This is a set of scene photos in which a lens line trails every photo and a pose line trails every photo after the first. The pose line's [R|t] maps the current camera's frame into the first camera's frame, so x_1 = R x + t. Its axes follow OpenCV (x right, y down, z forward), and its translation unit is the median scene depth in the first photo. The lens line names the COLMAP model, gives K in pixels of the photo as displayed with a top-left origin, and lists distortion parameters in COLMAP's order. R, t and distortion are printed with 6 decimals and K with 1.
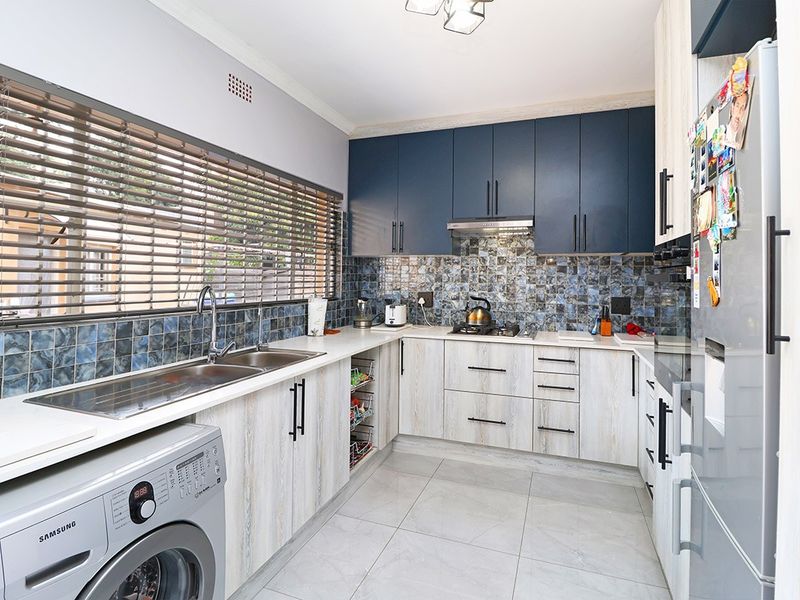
lens RADIAL K [[437.4, 0, 348.6], [0, 437.4, 278.4], [0, 0, 1]] dist [0.000877, -0.009148]
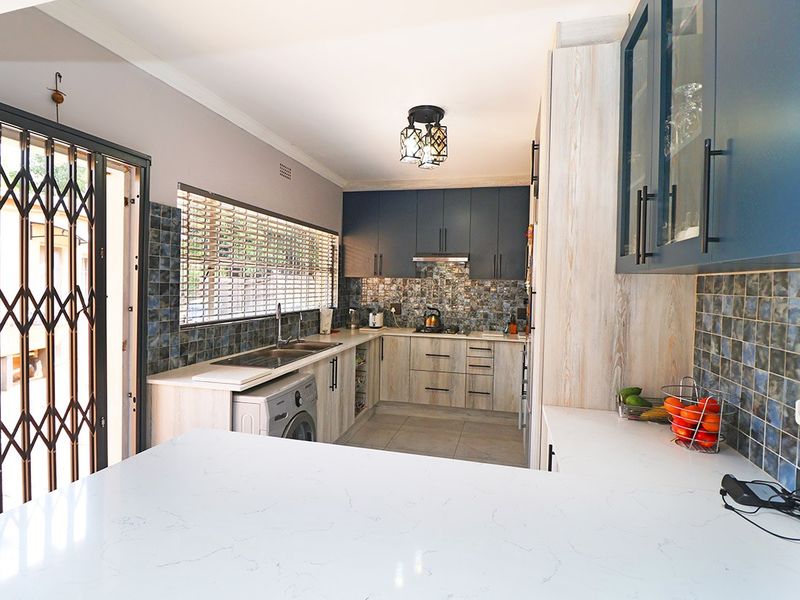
lens RADIAL K [[437.4, 0, 376.5], [0, 437.4, 289.7], [0, 0, 1]] dist [0.000877, -0.009148]
pose [[0.985896, 0.011234, 0.166981, -0.136425], [-0.013609, 0.999822, 0.013089, -0.034982], [-0.166804, -0.015177, 0.985873, -0.418057]]
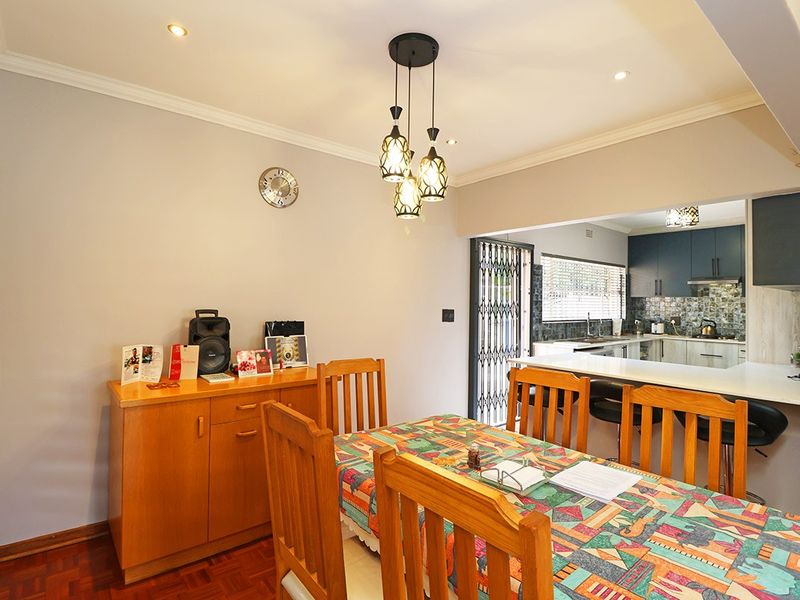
lens RADIAL K [[437.4, 0, 401.4], [0, 437.4, 293.8], [0, 0, 1]] dist [0.000877, -0.009148]
pose [[0.925473, -0.003757, -0.378794, -0.217452], [-0.006446, 0.999650, -0.025663, -0.012292], [0.378758, 0.026192, 0.925125, -1.269851]]
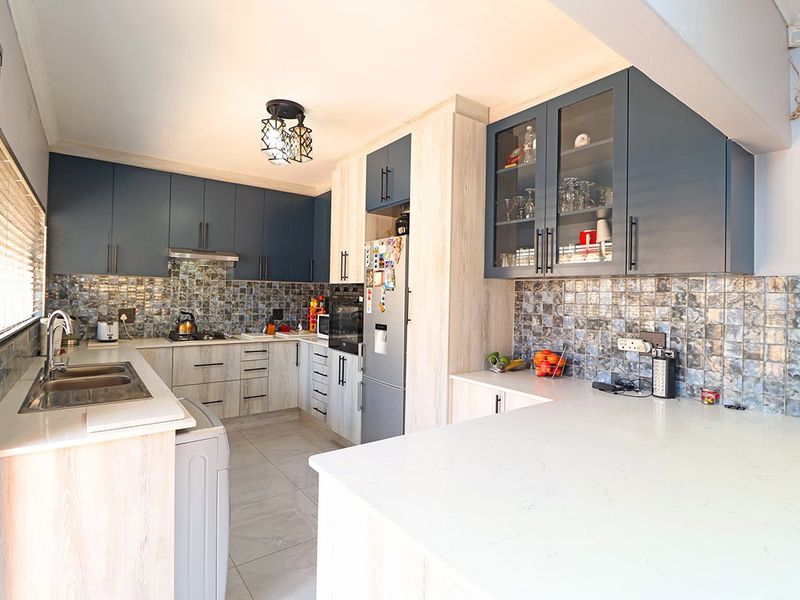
lens RADIAL K [[437.4, 0, 432.1], [0, 437.4, 291.0], [0, 0, 1]] dist [0.000877, -0.009148]
pose [[0.446598, 0.009528, 0.894684, -0.537113], [-0.013872, 0.999897, -0.003724, -0.023243], [-0.894627, -0.010748, 0.446685, -0.200563]]
